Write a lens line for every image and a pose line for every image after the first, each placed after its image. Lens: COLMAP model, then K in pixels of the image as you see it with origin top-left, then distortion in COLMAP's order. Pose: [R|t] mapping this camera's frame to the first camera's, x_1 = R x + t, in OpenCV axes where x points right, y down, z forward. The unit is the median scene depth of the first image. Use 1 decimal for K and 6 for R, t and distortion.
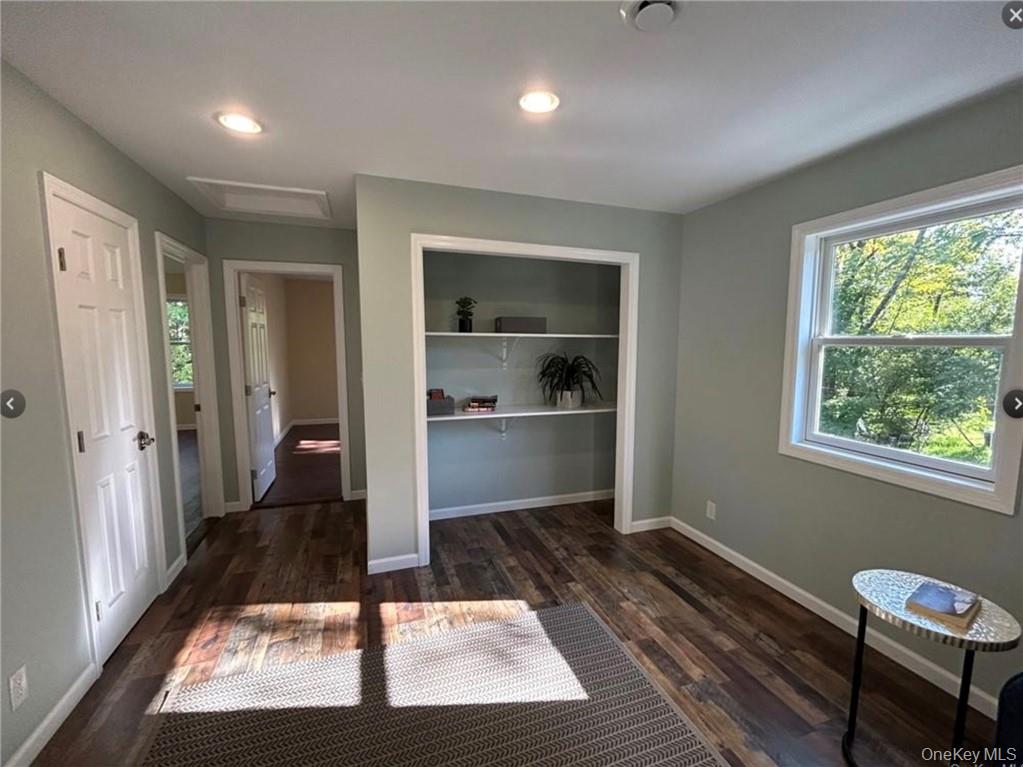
lens RADIAL K [[412.5, 0, 509.0], [0, 412.5, 378.9], [0, 0, 1]] dist [-0.006254, 0.001152]
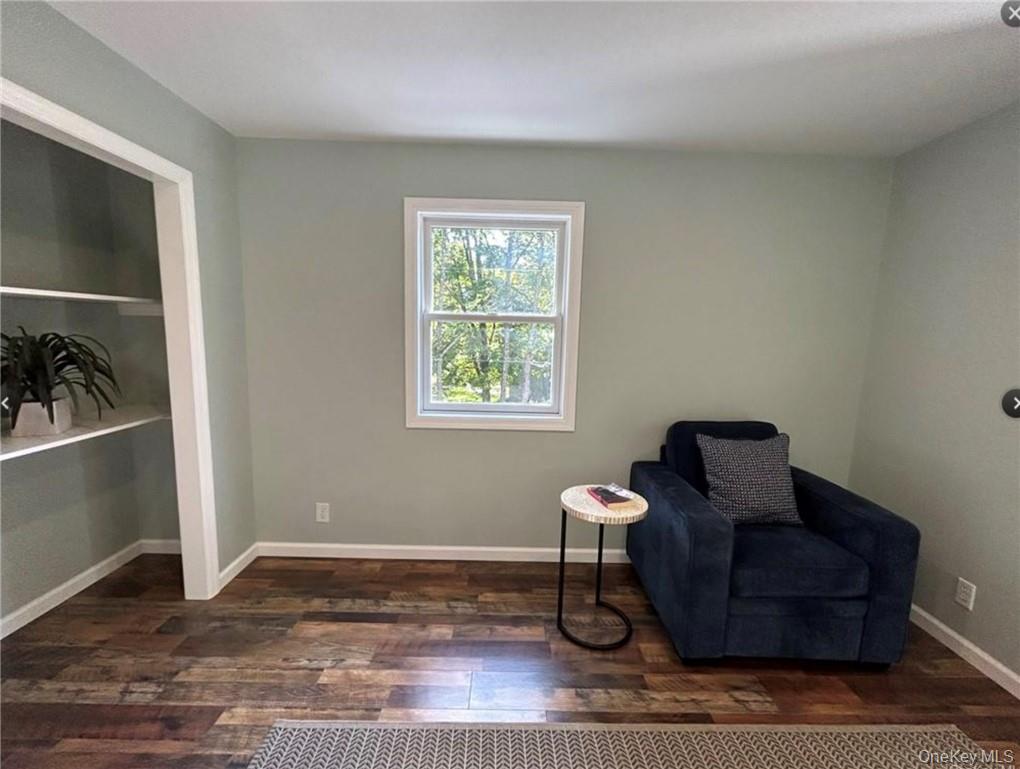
lens RADIAL K [[438.6, 0, 507.9], [0, 438.6, 384.4], [0, 0, 1]] dist [-0.001851, 0.000483]
pose [[0.347360, -0.121105, 0.929879, -0.231063], [0.061545, 0.992432, 0.106262, -0.022653], [-0.935710, 0.020319, 0.352184, 0.373770]]
